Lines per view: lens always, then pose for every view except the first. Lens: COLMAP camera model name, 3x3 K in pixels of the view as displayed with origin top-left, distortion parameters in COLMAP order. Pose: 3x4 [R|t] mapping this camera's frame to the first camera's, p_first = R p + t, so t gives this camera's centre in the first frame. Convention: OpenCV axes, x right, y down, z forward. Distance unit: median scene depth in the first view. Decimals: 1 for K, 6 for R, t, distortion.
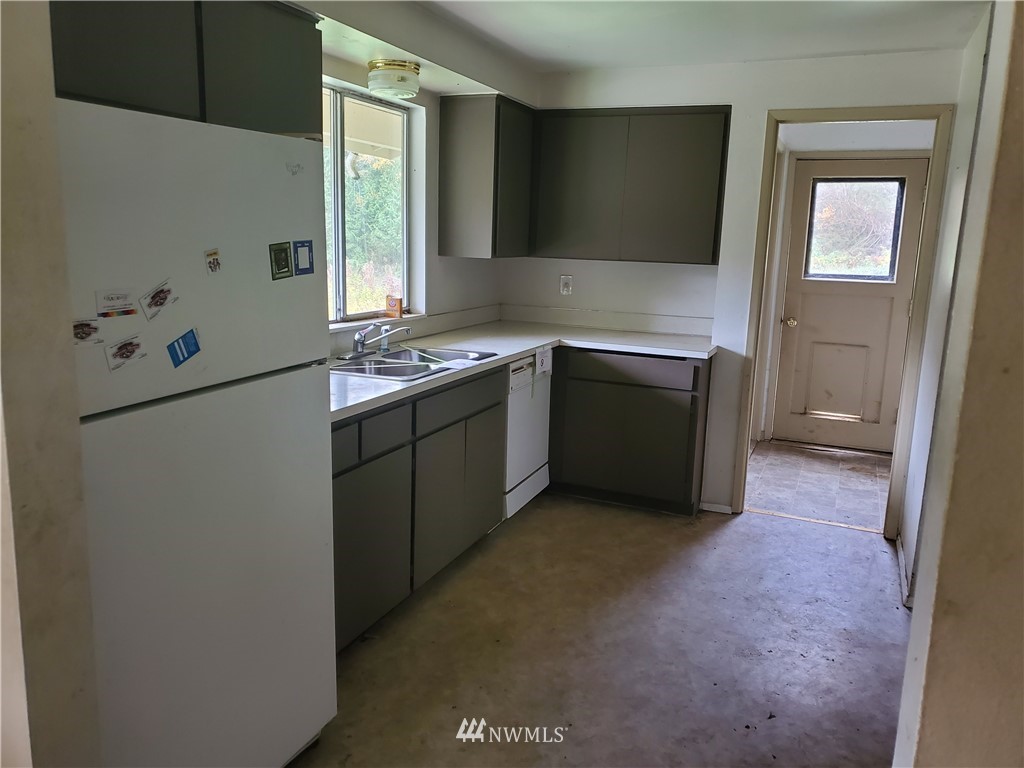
lens RADIAL K [[797.4, 0, 502.9], [0, 797.4, 378.3], [0, 0, 1]] dist [0.039122, -0.019559]
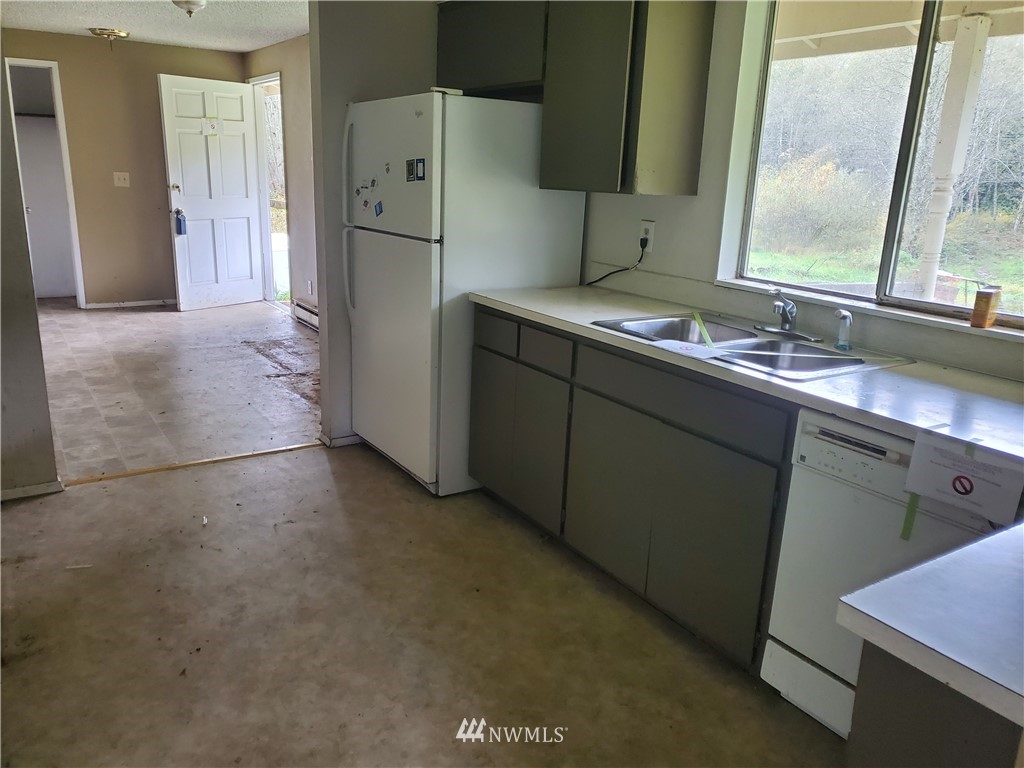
lens RADIAL K [[797.4, 0, 504.9], [0, 797.4, 383.9], [0, 0, 1]] dist [0.039122, -0.019559]
pose [[-0.554690, 0.171005, -0.814295, 0.906035], [-0.203443, 0.921075, 0.332013, -0.281238], [0.806802, 0.349827, -0.476121, 1.789260]]
